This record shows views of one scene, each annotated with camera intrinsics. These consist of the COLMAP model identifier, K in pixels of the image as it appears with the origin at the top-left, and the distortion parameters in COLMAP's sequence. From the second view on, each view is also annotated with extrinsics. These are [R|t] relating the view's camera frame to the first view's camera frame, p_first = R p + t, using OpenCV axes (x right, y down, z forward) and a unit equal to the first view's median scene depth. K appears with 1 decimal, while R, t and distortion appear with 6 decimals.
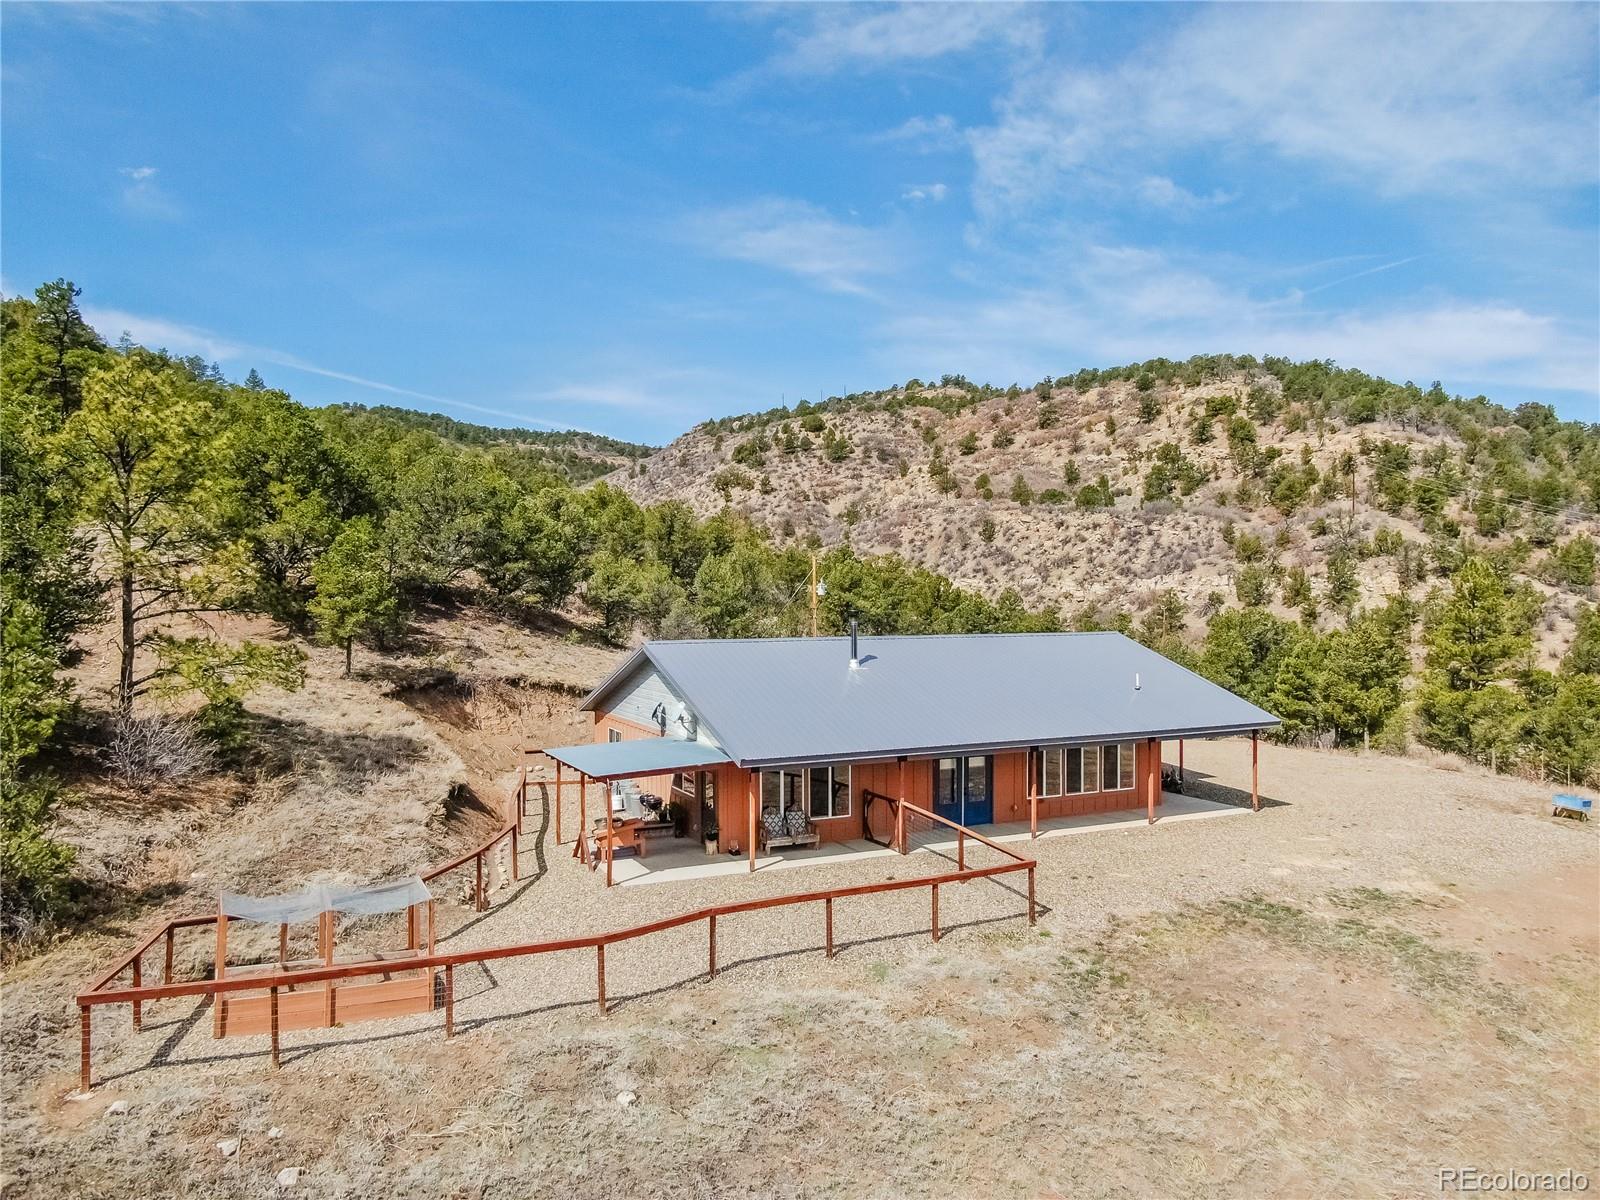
lens RADIAL K [[1108.4, 0, 831.5], [0, 1108.4, 595.7], [0, 0, 1]] dist [-0.008057, -0.000891]
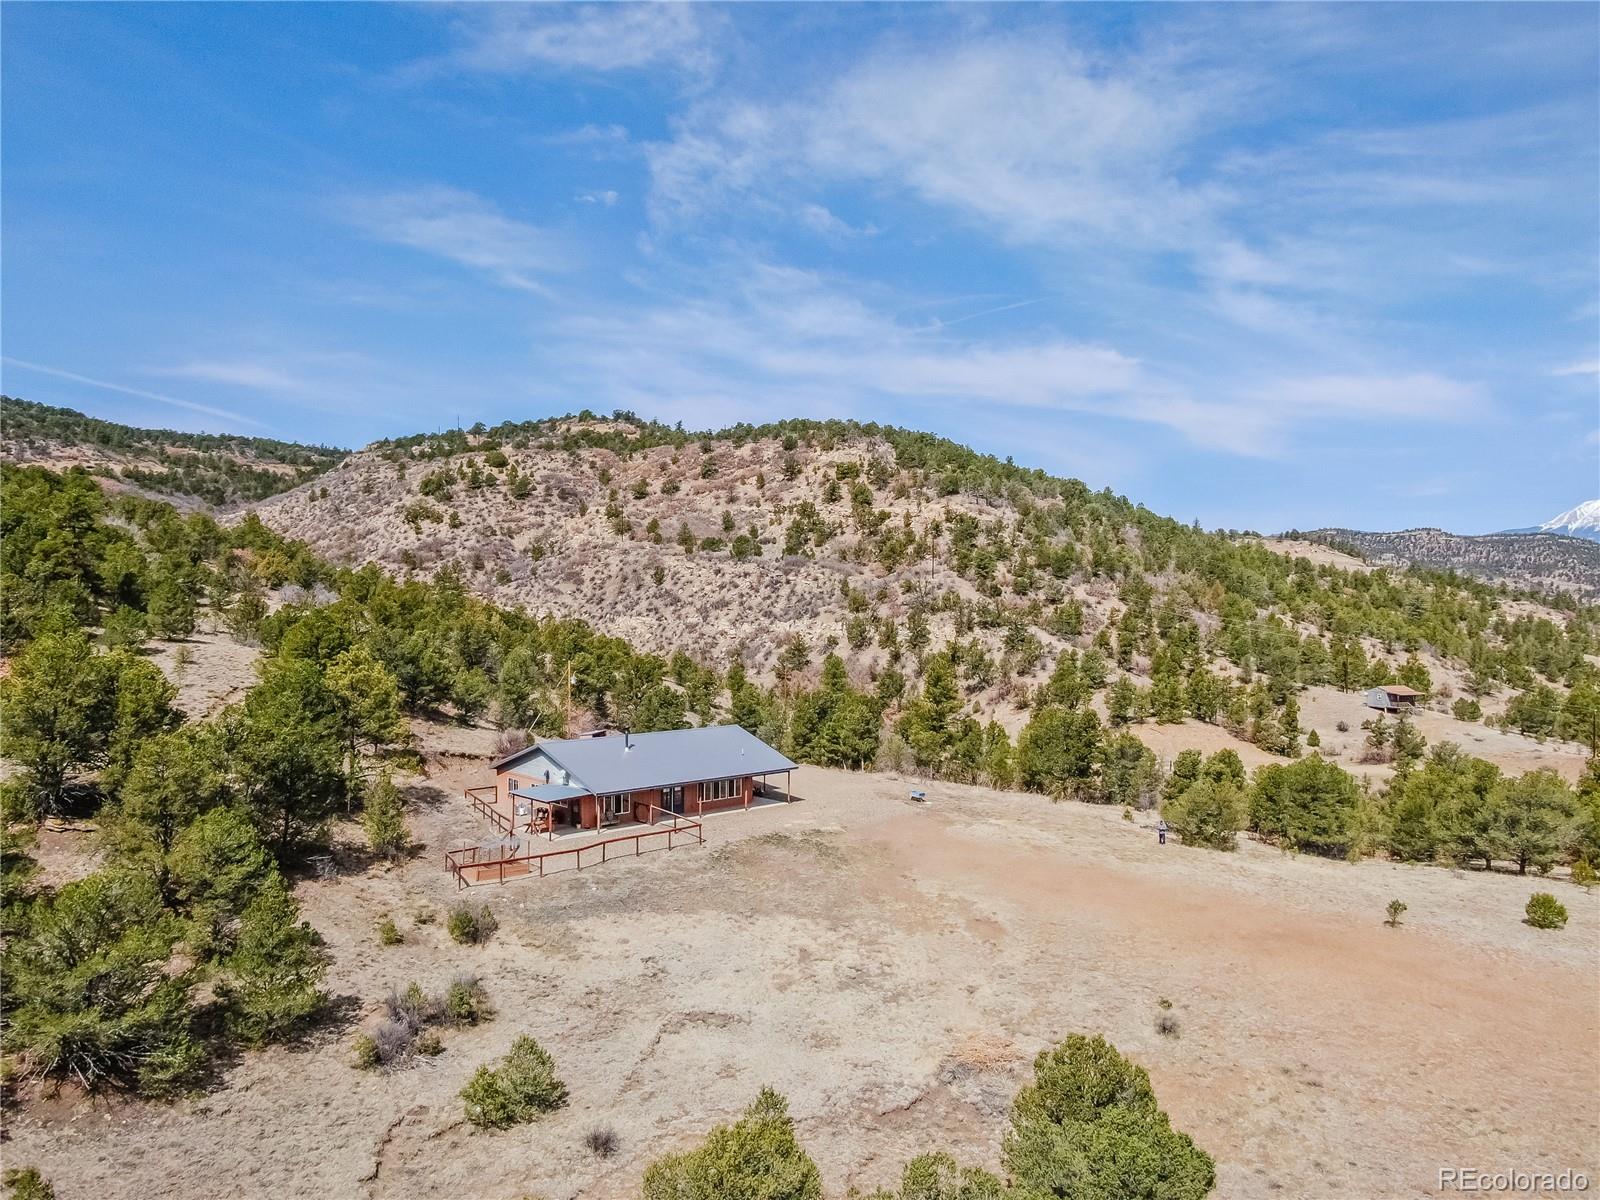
lens RADIAL K [[1084.4, 0, 800.0], [0, 1084.4, 600.0], [0, 0, 1]] dist [-0.024741, 0.002281]
pose [[0.961642, 0.007752, 0.274198, -0.029878], [-0.008209, 0.999966, 0.000517, -0.030067], [-0.274185, -0.002748, 0.961673, -0.153370]]
